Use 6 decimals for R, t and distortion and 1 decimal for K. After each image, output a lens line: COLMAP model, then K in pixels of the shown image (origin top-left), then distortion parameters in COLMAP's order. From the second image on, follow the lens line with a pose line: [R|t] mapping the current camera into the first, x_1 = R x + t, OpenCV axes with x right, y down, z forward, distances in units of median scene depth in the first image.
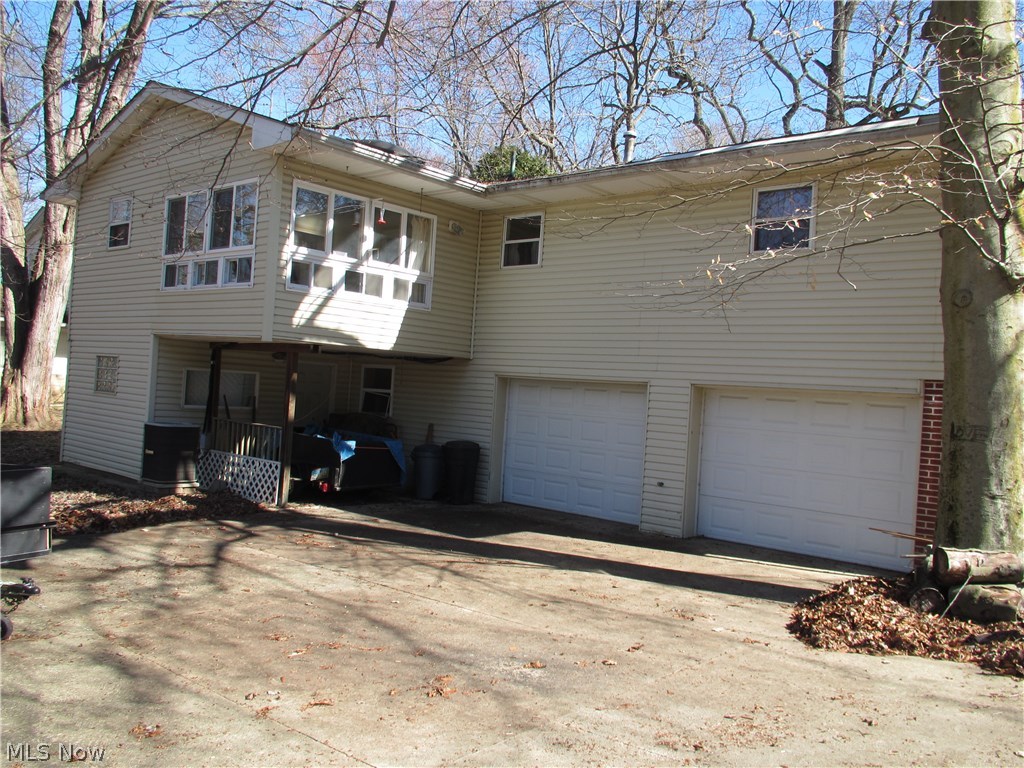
lens RADIAL K [[867.8, 0, 512.0], [0, 867.8, 384.0], [0, 0, 1]] dist [0.001634, -0.000887]
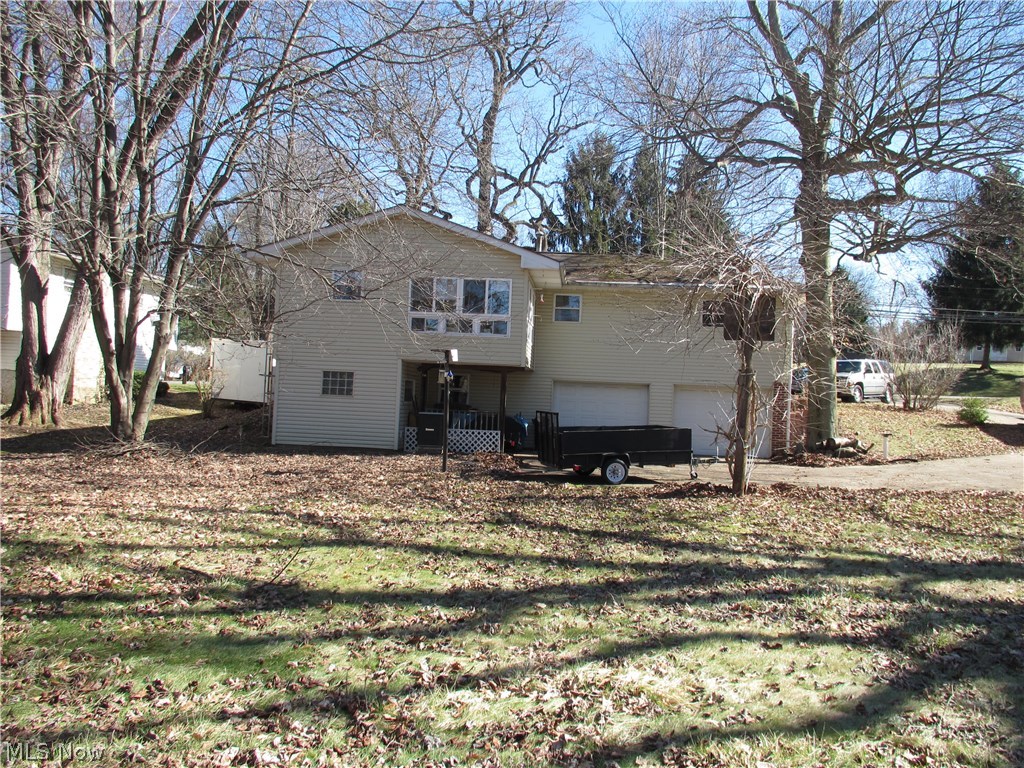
lens RADIAL K [[867.8, 0, 512.0], [0, 867.8, 384.0], [0, 0, 1]] dist [0.001634, -0.000887]
pose [[0.797918, -0.021084, 0.602397, -1.343095], [0.005169, 0.999591, 0.028138, -0.060385], [-0.602744, -0.019338, 0.797700, -0.477030]]
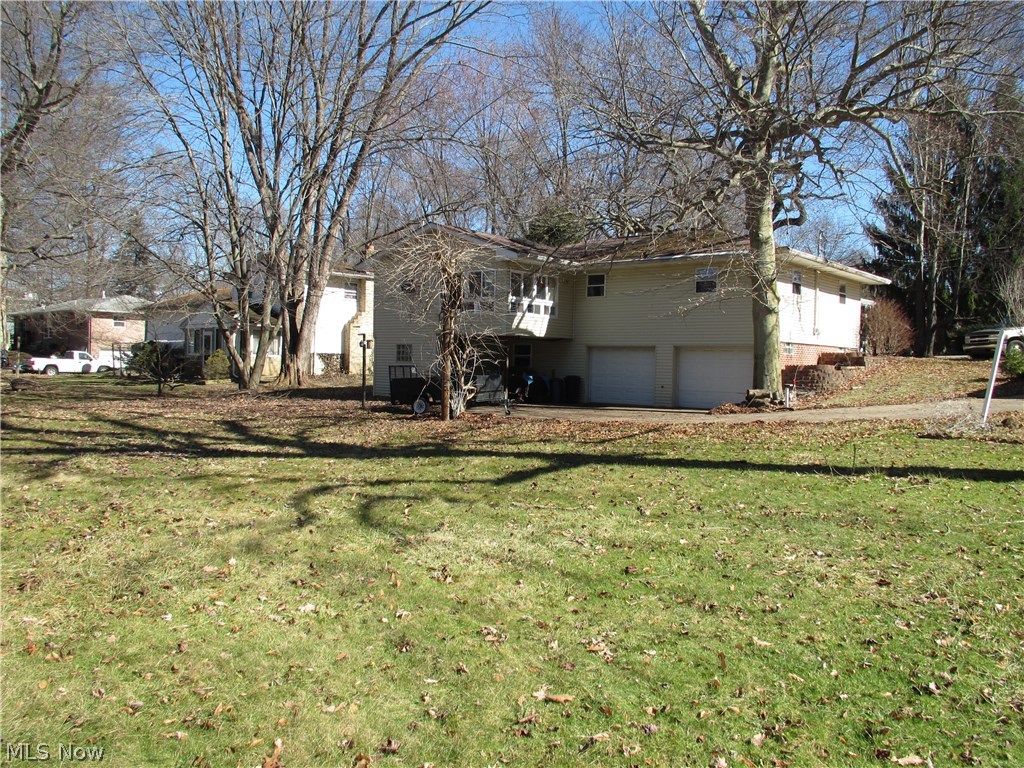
lens RADIAL K [[867.8, 0, 512.0], [0, 867.8, 384.0], [0, 0, 1]] dist [0.001634, -0.000887]
pose [[0.998838, -0.041754, 0.024071, -0.296745], [0.040987, 0.998662, 0.031542, 0.011031], [-0.025356, -0.030519, 0.999213, -1.368919]]
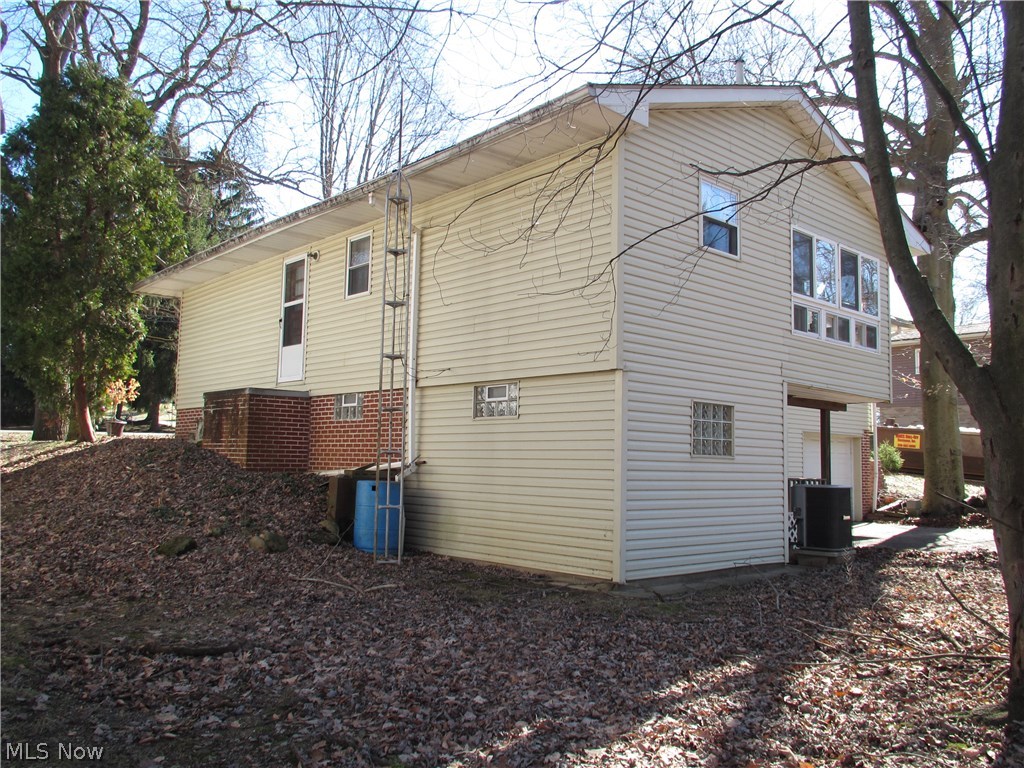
lens RADIAL K [[867.8, 0, 512.0], [0, 867.8, 384.0], [0, 0, 1]] dist [0.001634, -0.000887]
pose [[0.099344, 0.031856, 0.994543, -1.387274], [-0.023071, 0.999292, -0.029704, -0.027399], [-0.994786, -0.019994, 0.100008, 1.285941]]
